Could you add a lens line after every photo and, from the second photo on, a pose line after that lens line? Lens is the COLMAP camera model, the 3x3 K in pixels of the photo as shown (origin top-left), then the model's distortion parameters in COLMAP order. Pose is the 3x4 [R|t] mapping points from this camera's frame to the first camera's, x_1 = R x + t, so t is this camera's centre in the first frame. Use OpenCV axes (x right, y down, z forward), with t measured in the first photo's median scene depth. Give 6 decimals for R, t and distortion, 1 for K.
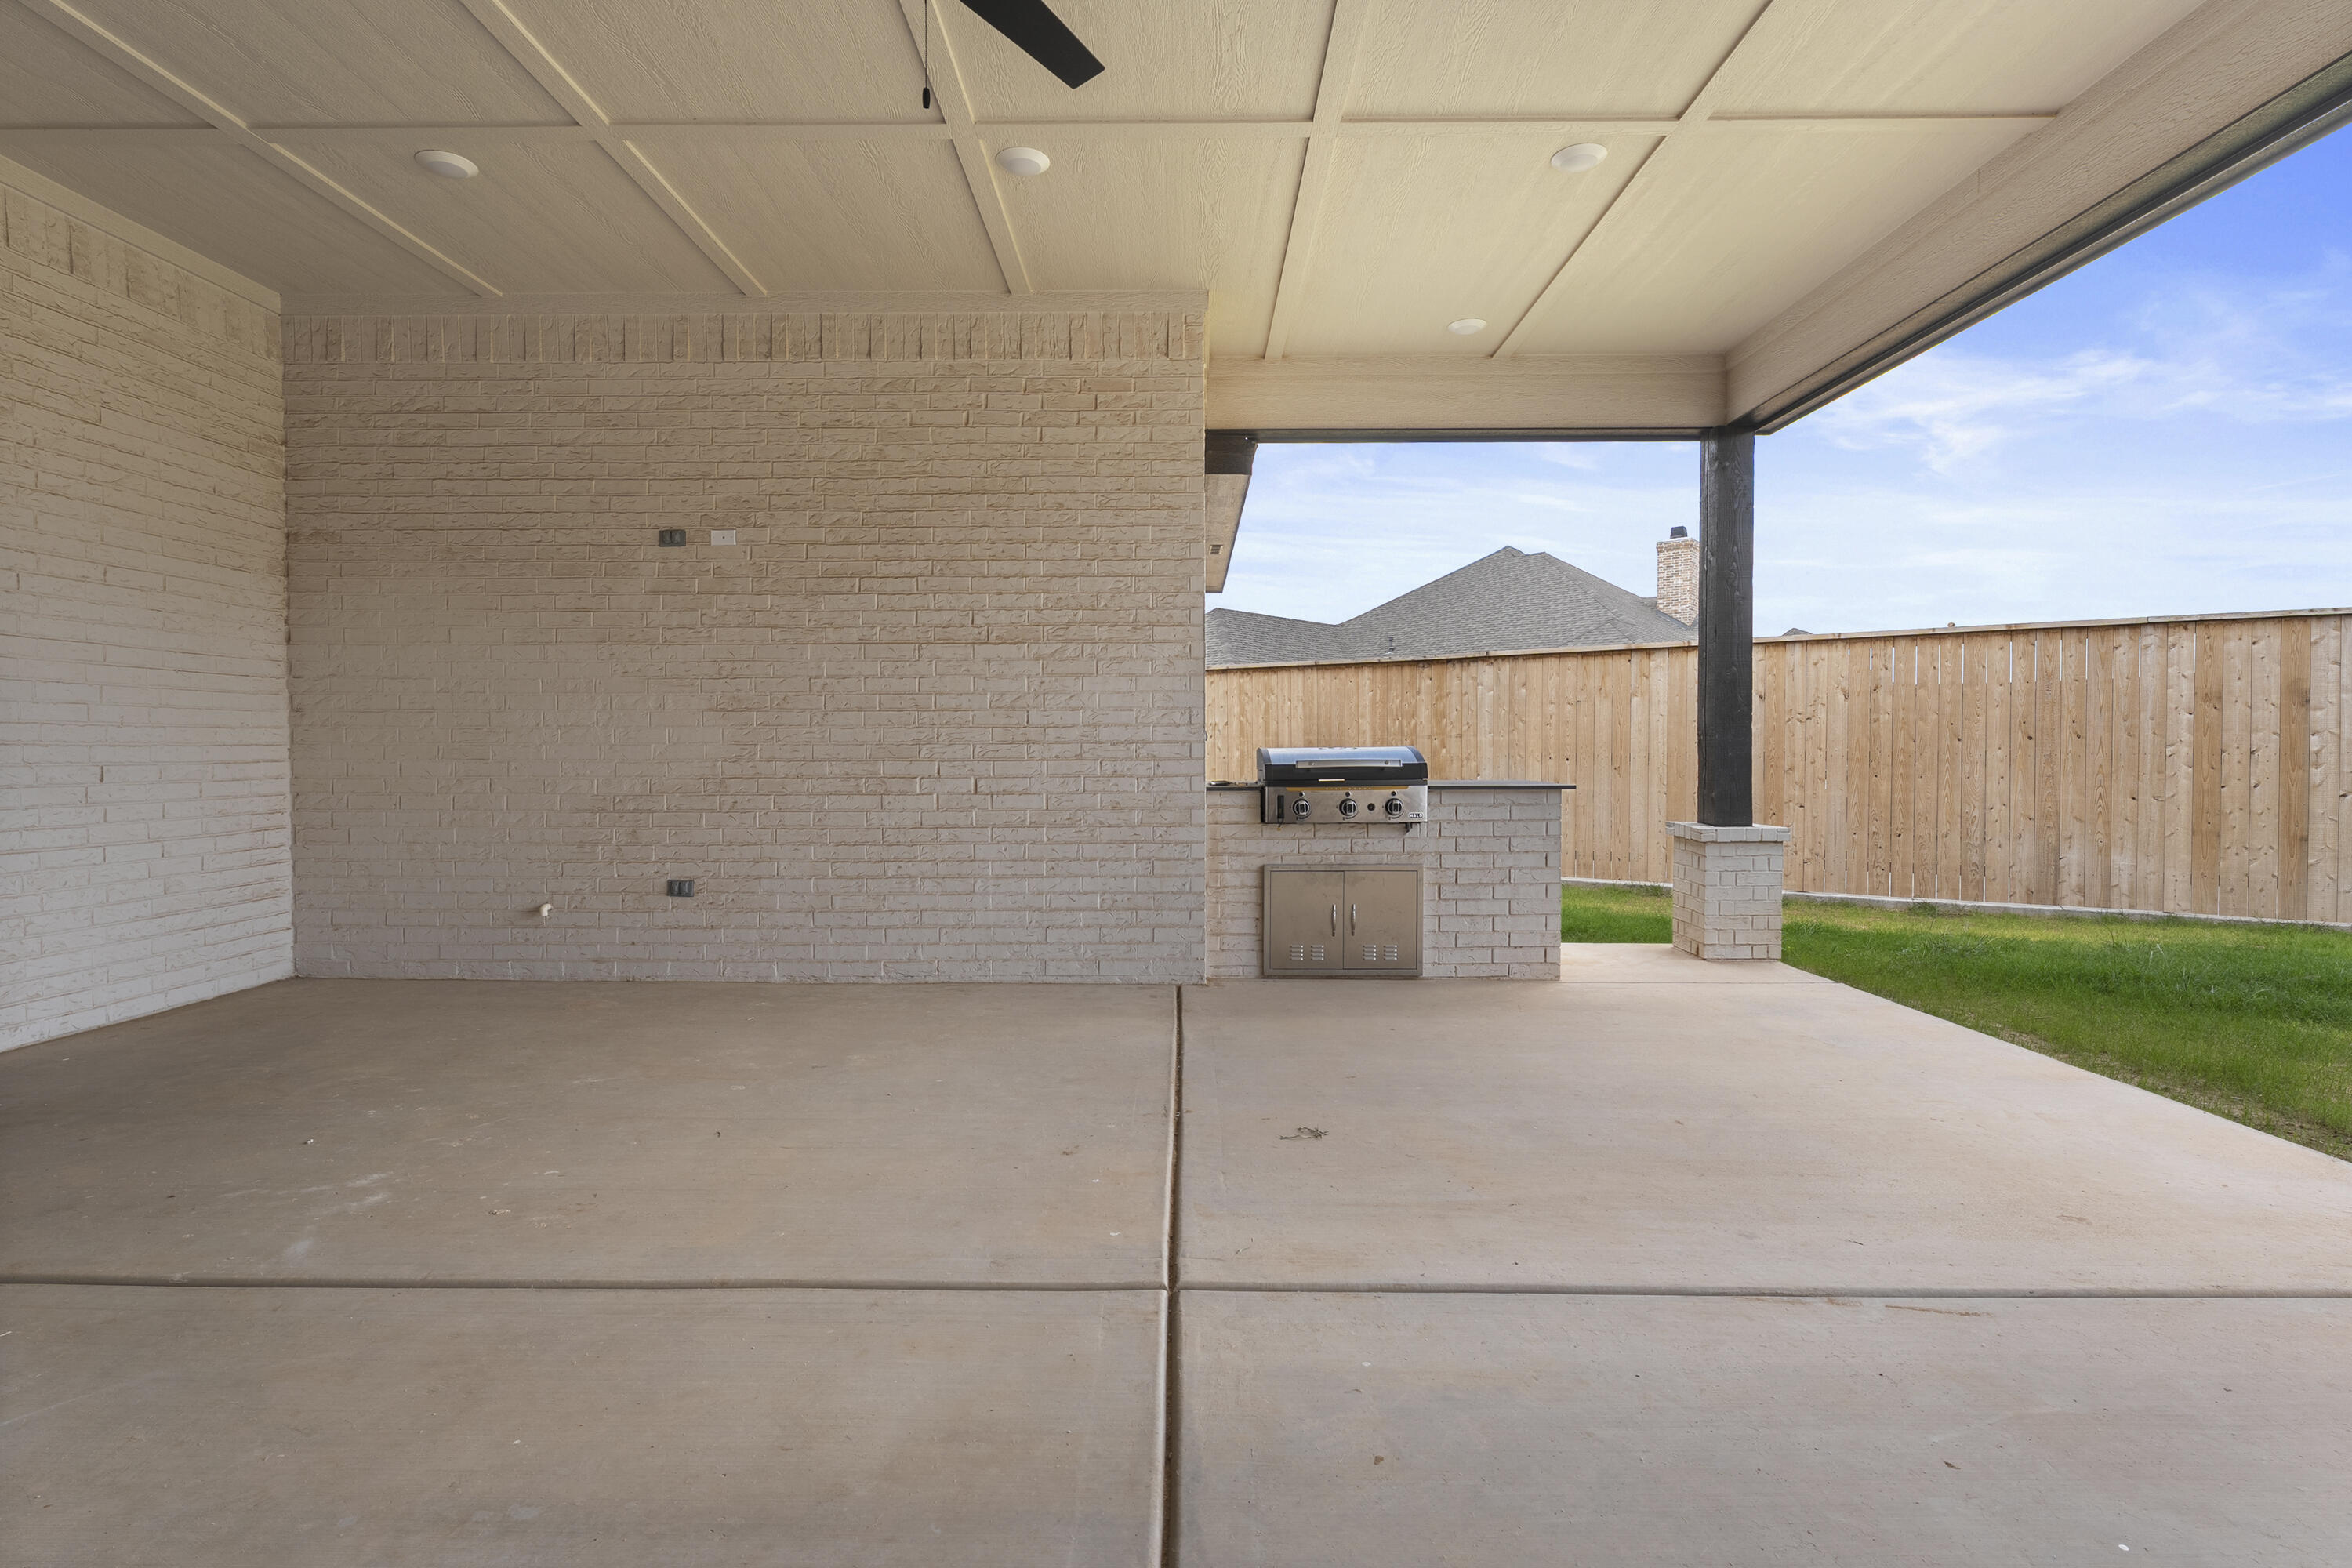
lens RADIAL K [[1122.5, 0, 1176.3], [0, 1122.5, 791.8], [0, 0, 1]] dist [-0.001622, -0.000183]
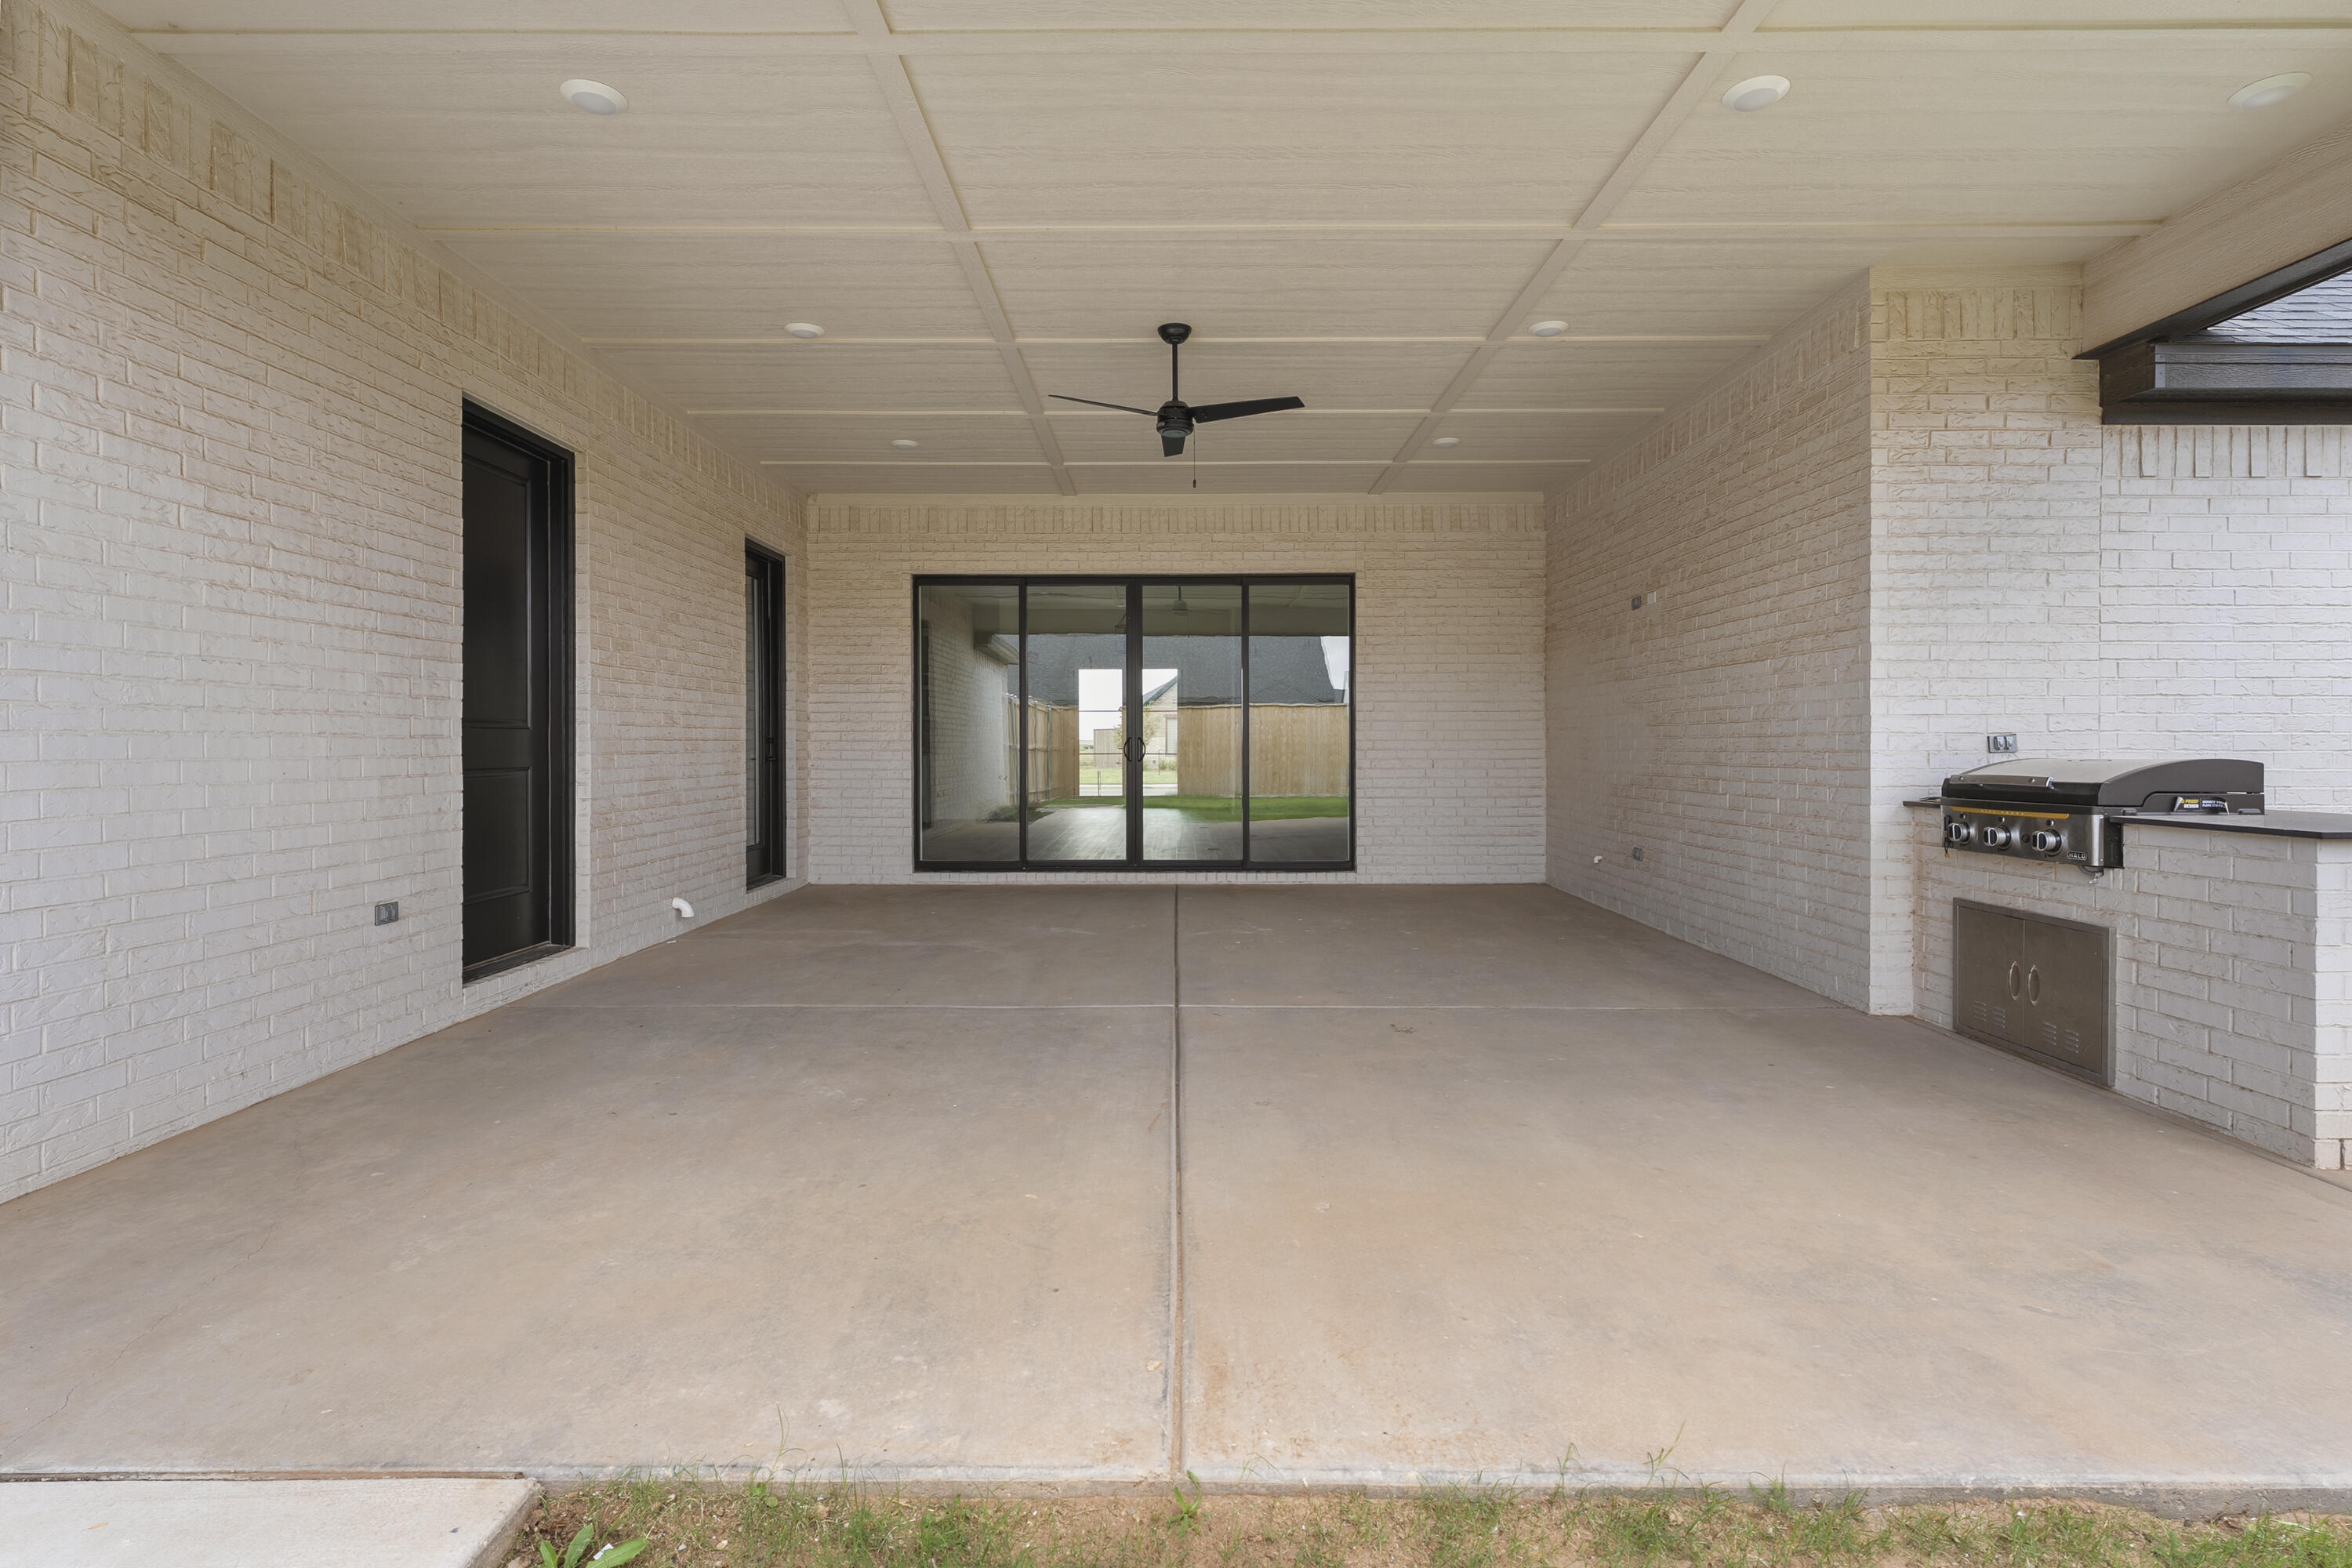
lens RADIAL K [[1122.5, 0, 1176.3], [0, 1122.5, 791.8], [0, 0, 1]] dist [-0.001622, -0.000183]
pose [[0.004413, 0.043473, -0.999045, 0.979217], [-0.034666, 0.998461, 0.043294, -0.032493], [0.999389, 0.034442, 0.005914, 0.438026]]
